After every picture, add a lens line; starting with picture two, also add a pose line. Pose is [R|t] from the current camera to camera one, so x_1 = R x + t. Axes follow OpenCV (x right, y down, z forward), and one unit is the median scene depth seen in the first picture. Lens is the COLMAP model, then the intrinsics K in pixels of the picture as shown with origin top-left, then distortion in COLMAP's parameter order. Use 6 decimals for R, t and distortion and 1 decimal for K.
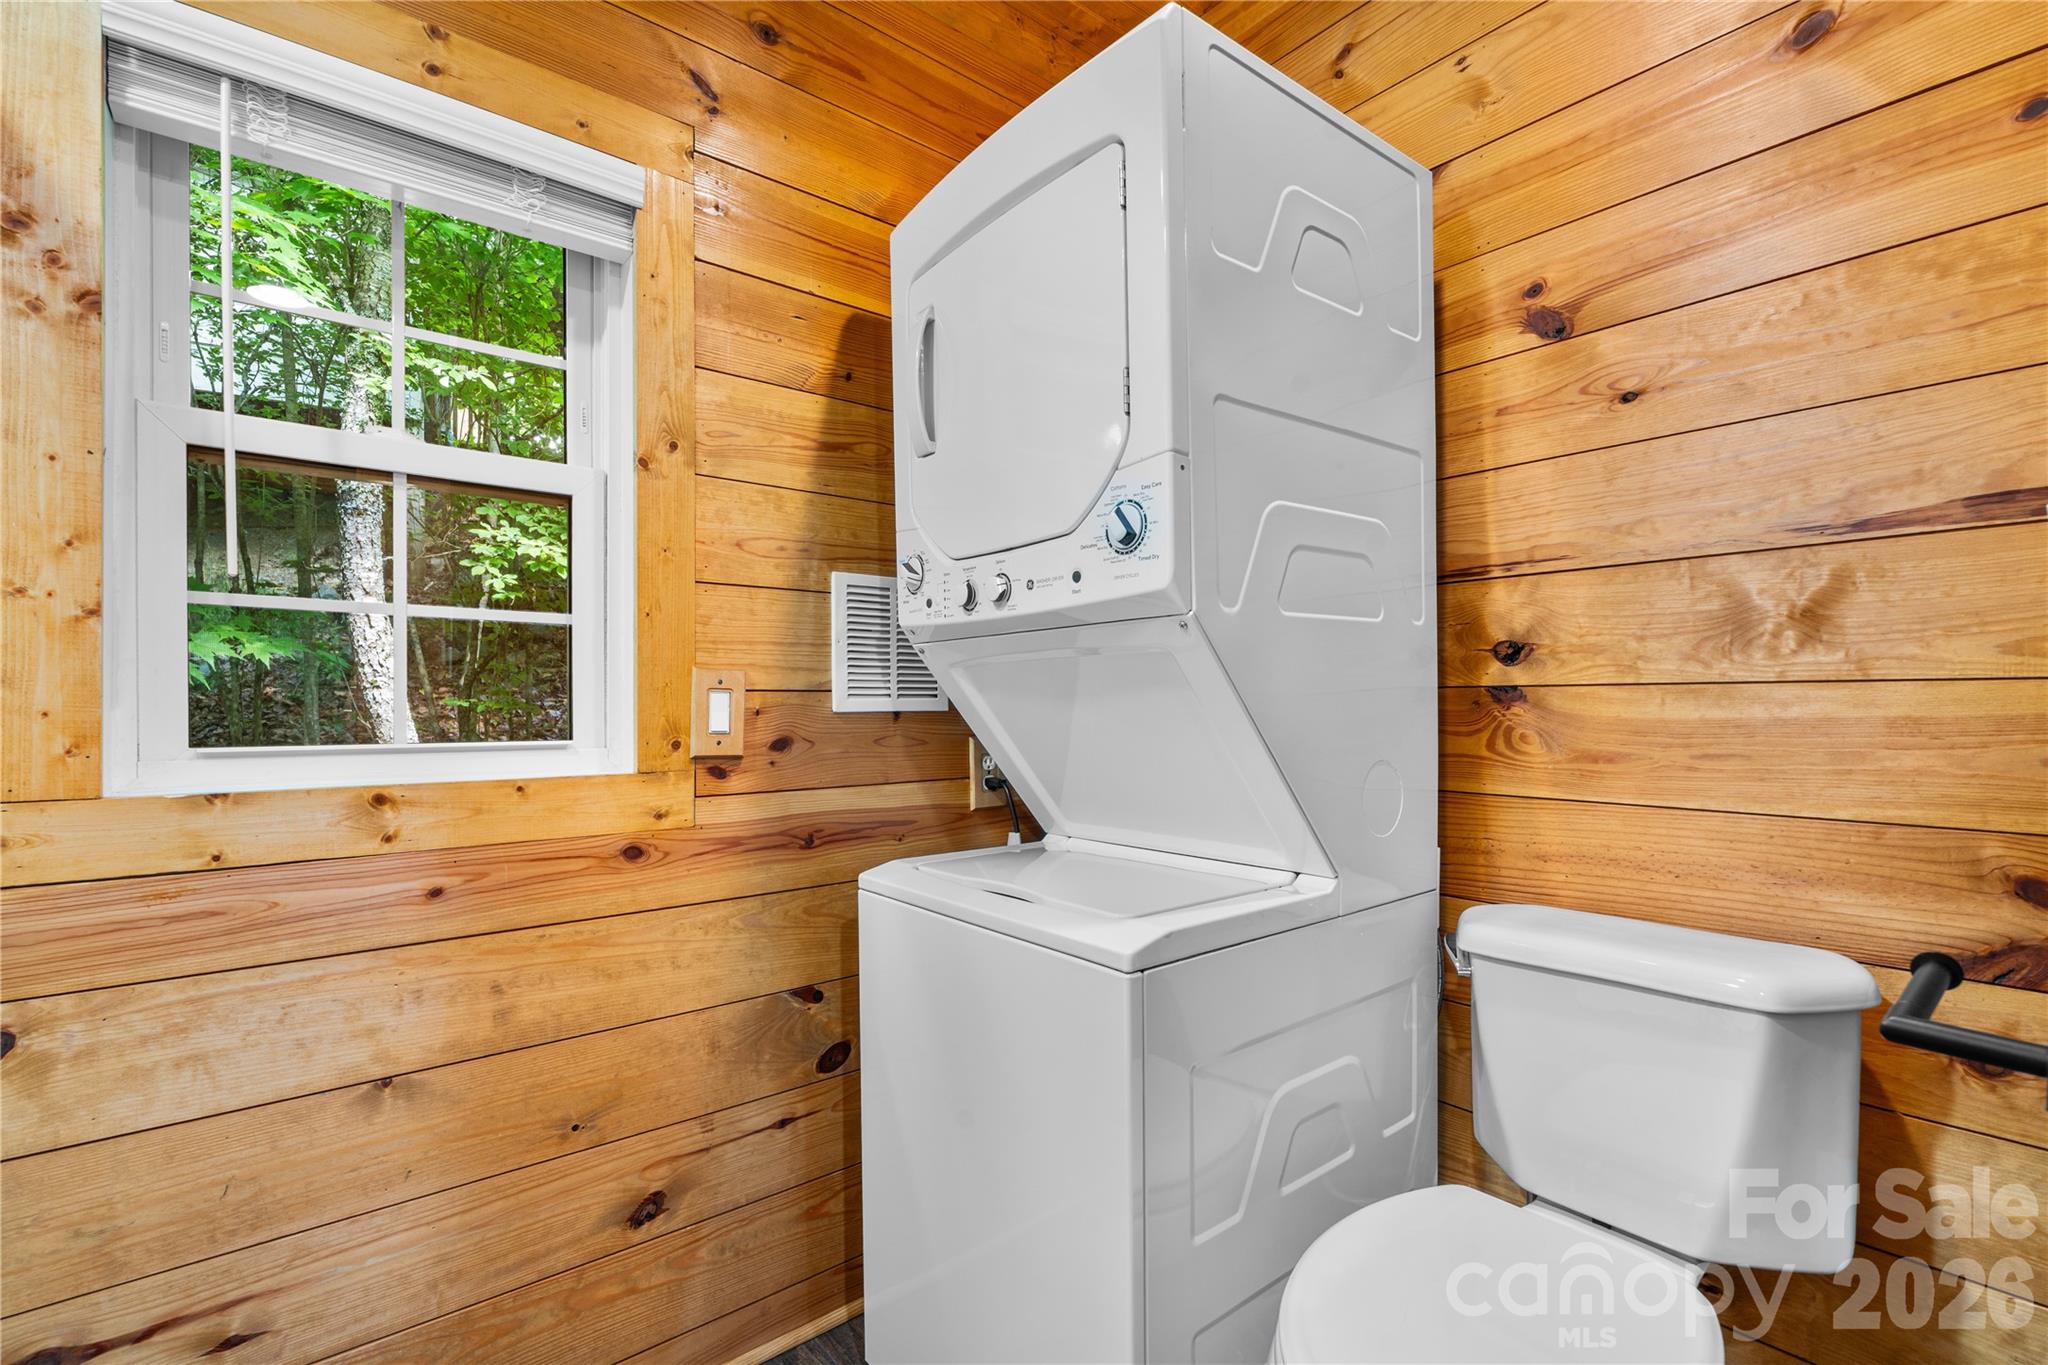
lens RADIAL K [[911.0, 0, 1026.1], [0, 911.0, 689.3], [0, 0, 1]] dist [-0.002349, -0.001155]
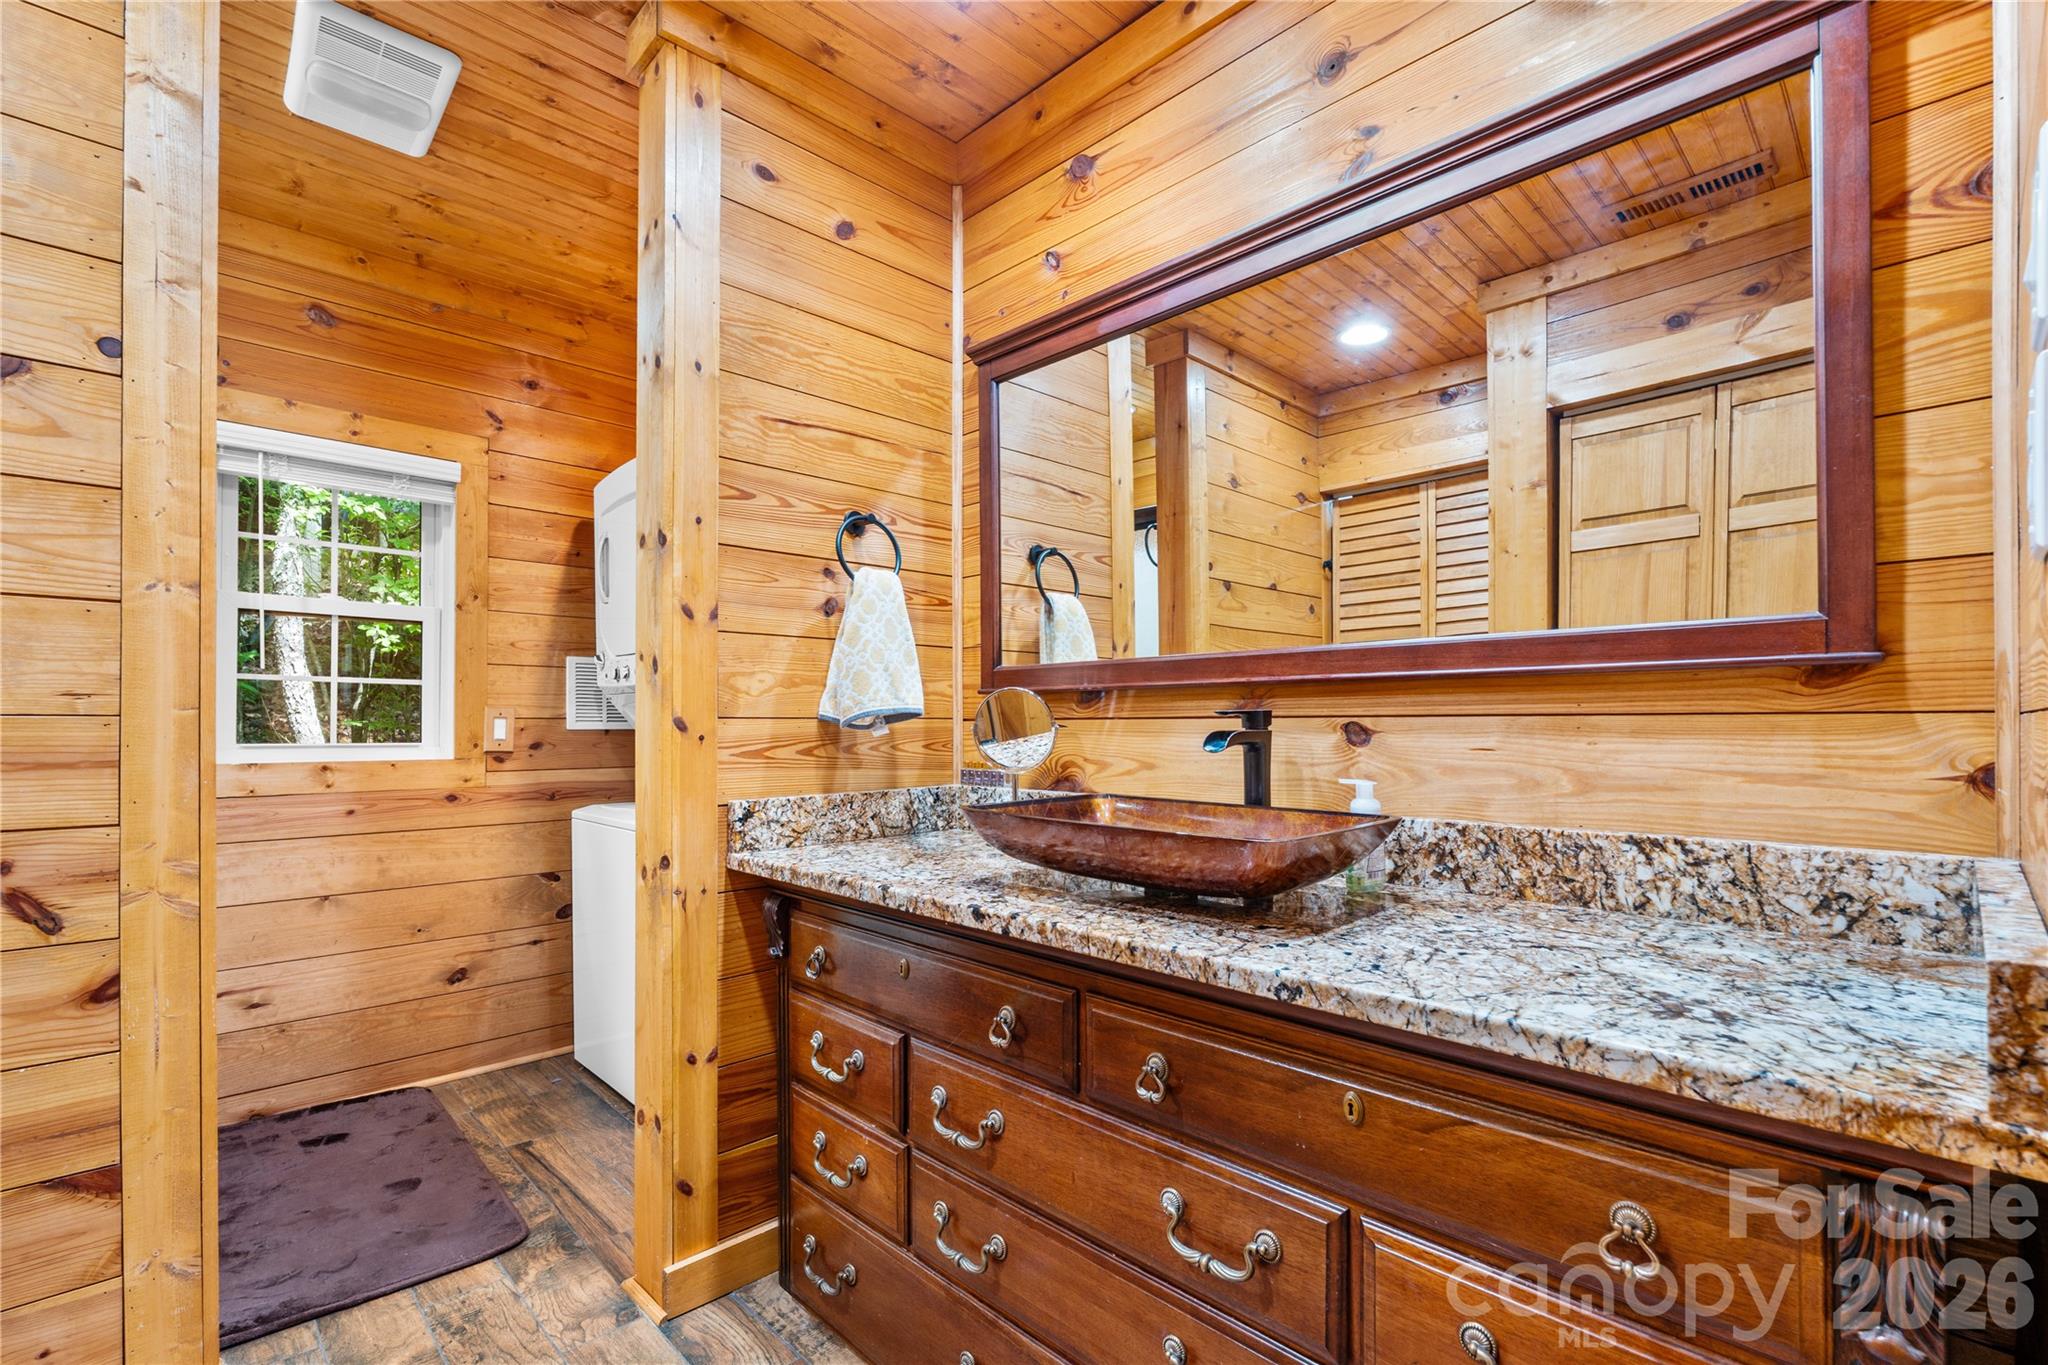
lens RADIAL K [[911.0, 0, 1019.5], [0, 911.0, 700.7], [0, 0, 1]] dist [-0.002349, -0.001155]
pose [[0.996629, 0.005747, 0.081834, 0.647566], [-0.004780, 0.999916, -0.012010, -0.018917], [-0.081897, 0.011578, 0.996574, -1.102486]]
